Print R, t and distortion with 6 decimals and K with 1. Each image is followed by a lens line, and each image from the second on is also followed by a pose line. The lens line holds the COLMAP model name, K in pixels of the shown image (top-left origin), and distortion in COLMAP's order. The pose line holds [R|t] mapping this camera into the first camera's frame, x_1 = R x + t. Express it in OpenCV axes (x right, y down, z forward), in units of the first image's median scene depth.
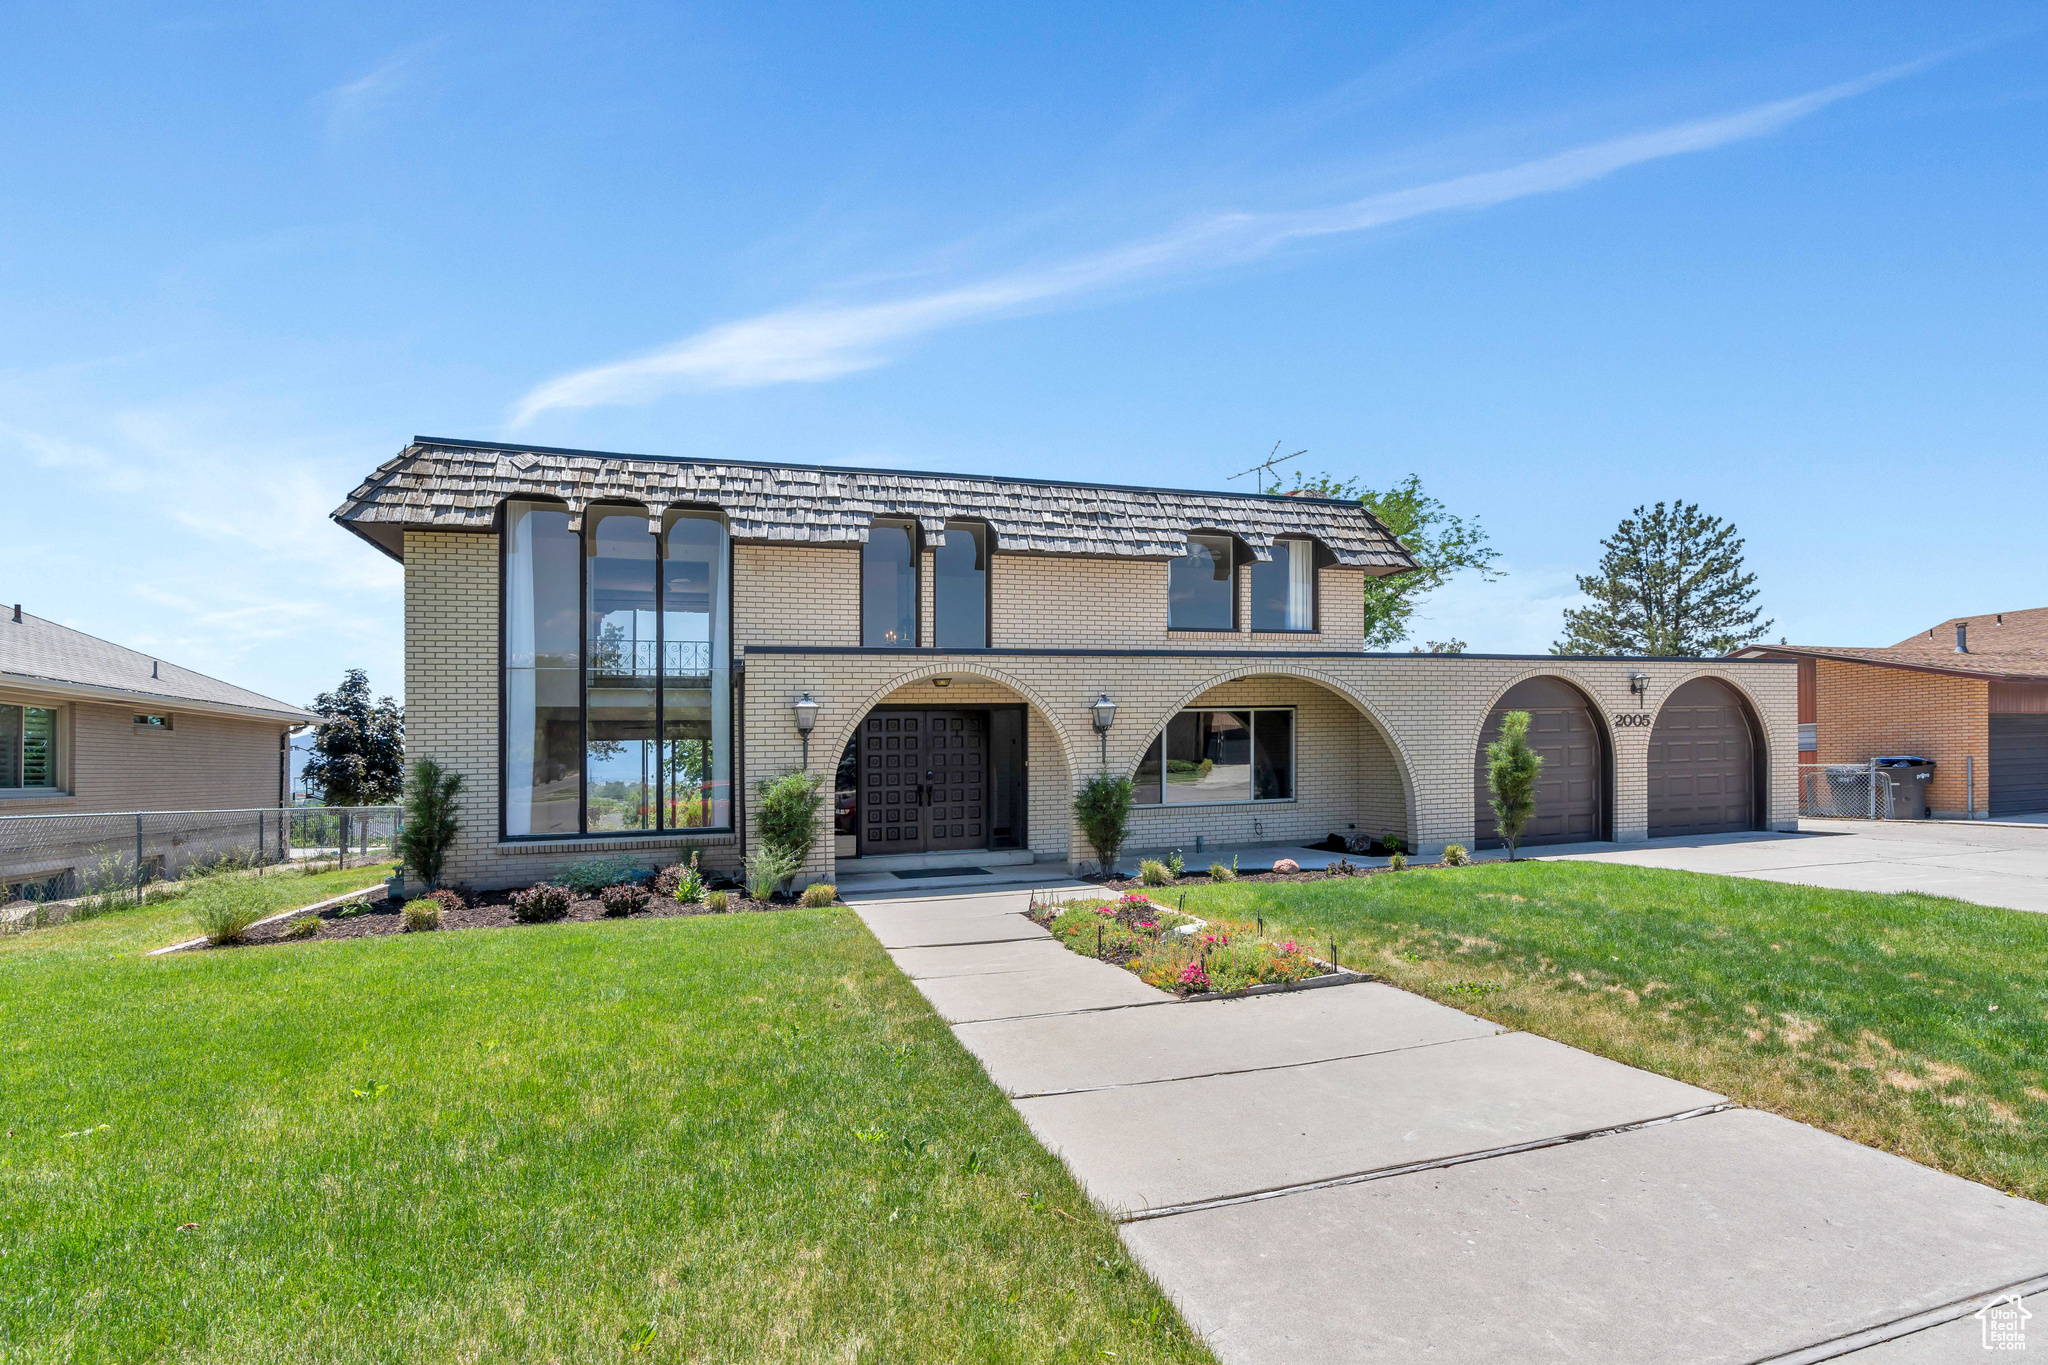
lens RADIAL K [[947.3, 0, 1027.1], [0, 947.3, 775.6], [0, 0, 1]] dist [-0.002304, -0.000220]
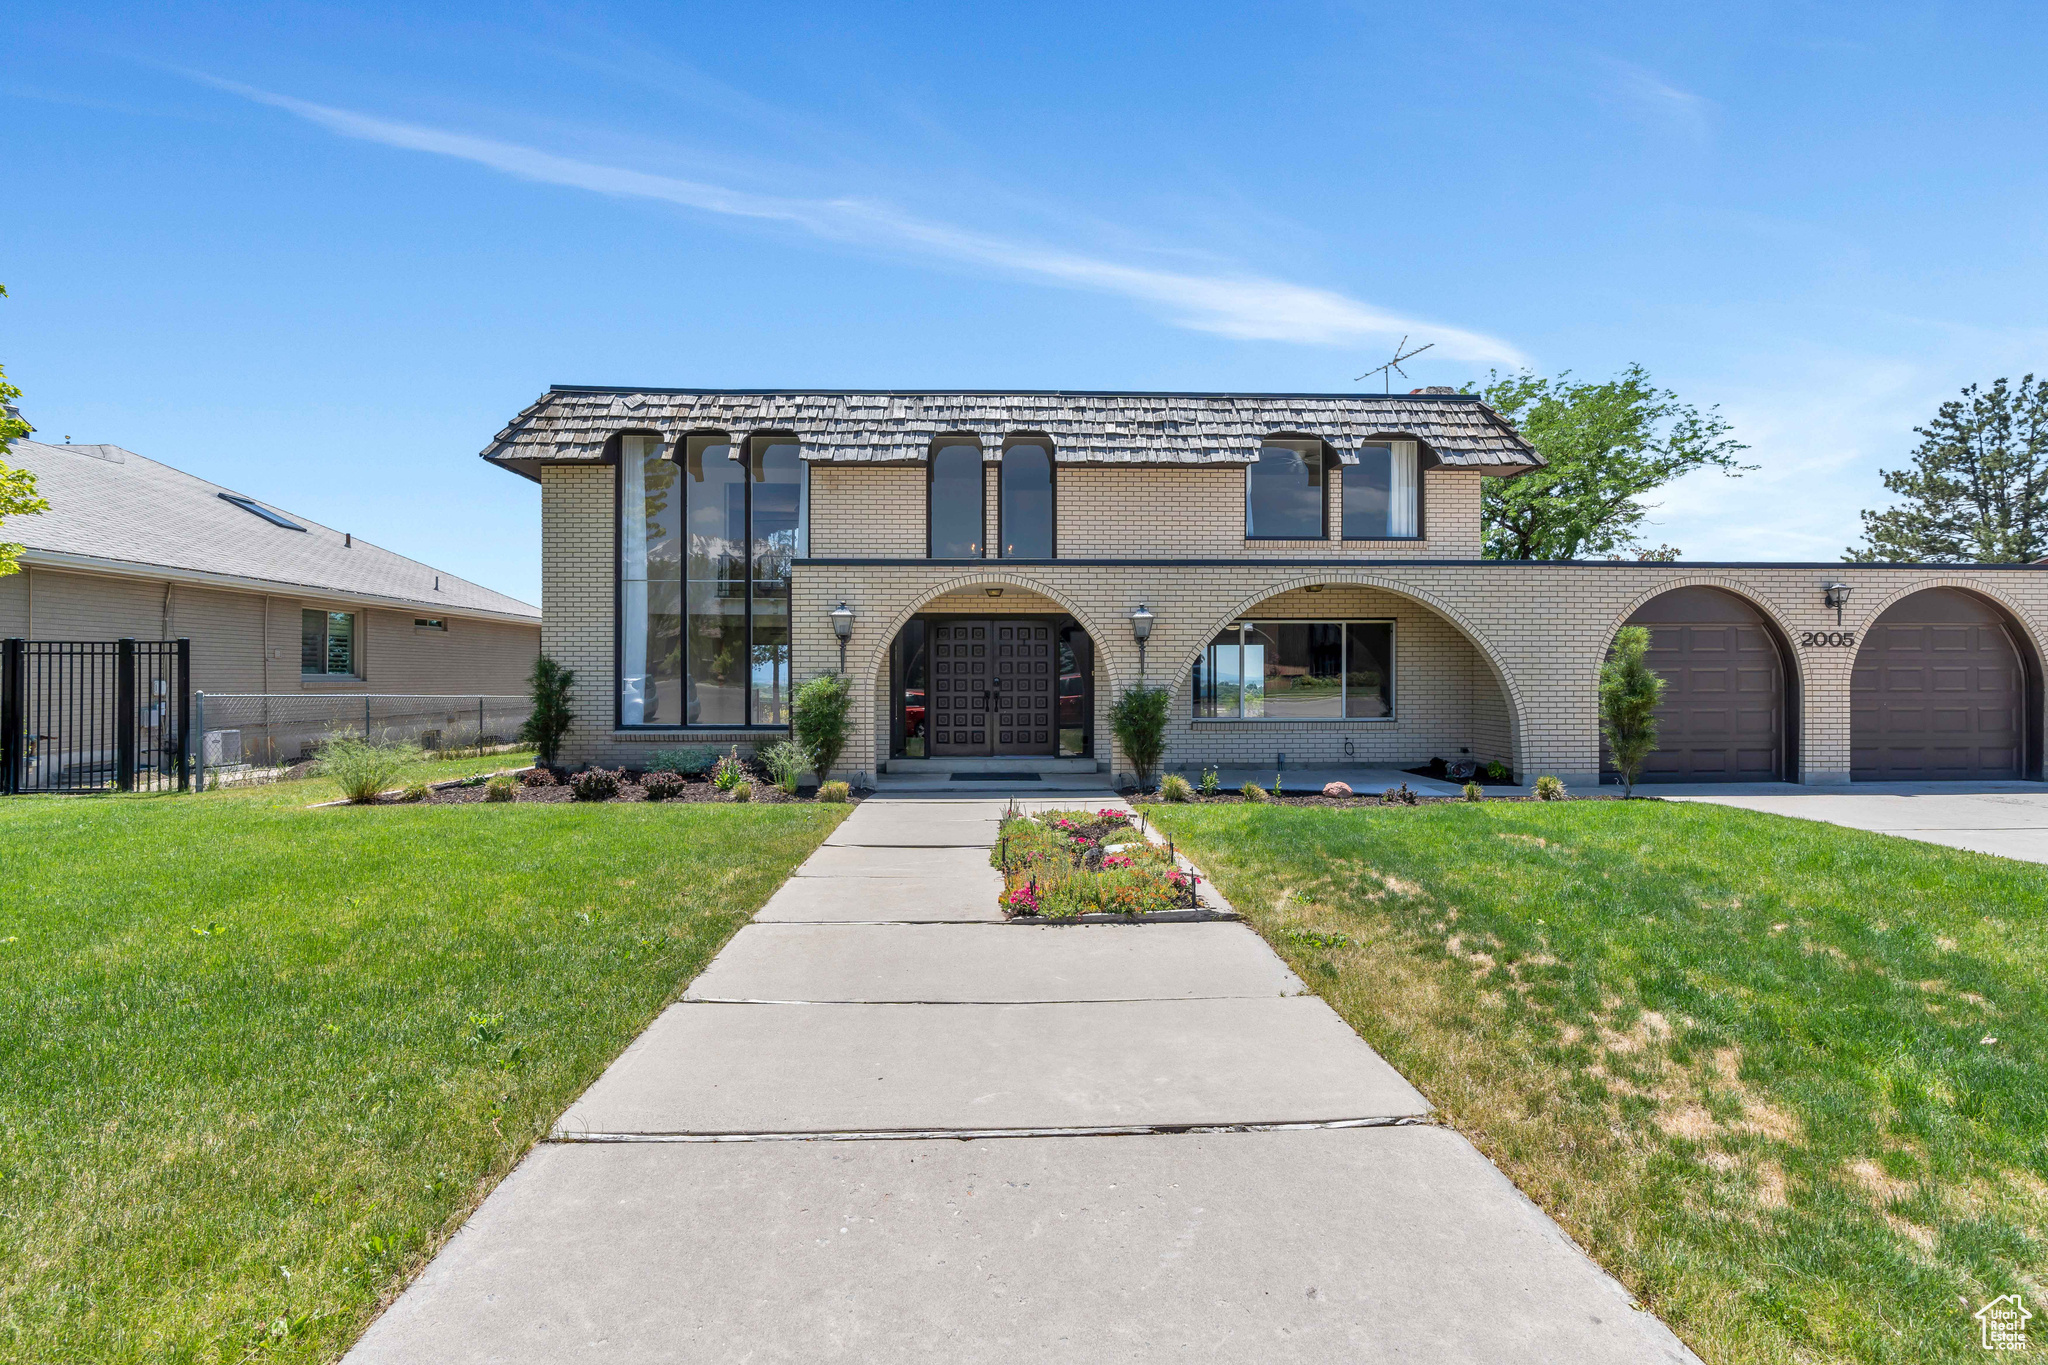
lens RADIAL K [[901.9, 0, 1024.0], [0, 901.9, 682.5], [0, 0, 1]] dist [-0.005570, 0.000194]
pose [[0.964121, 0.026723, -0.264115, 0.194148], [-0.026986, 0.999632, 0.002636, -0.003768], [0.264088, 0.004586, 0.964488, 0.057009]]
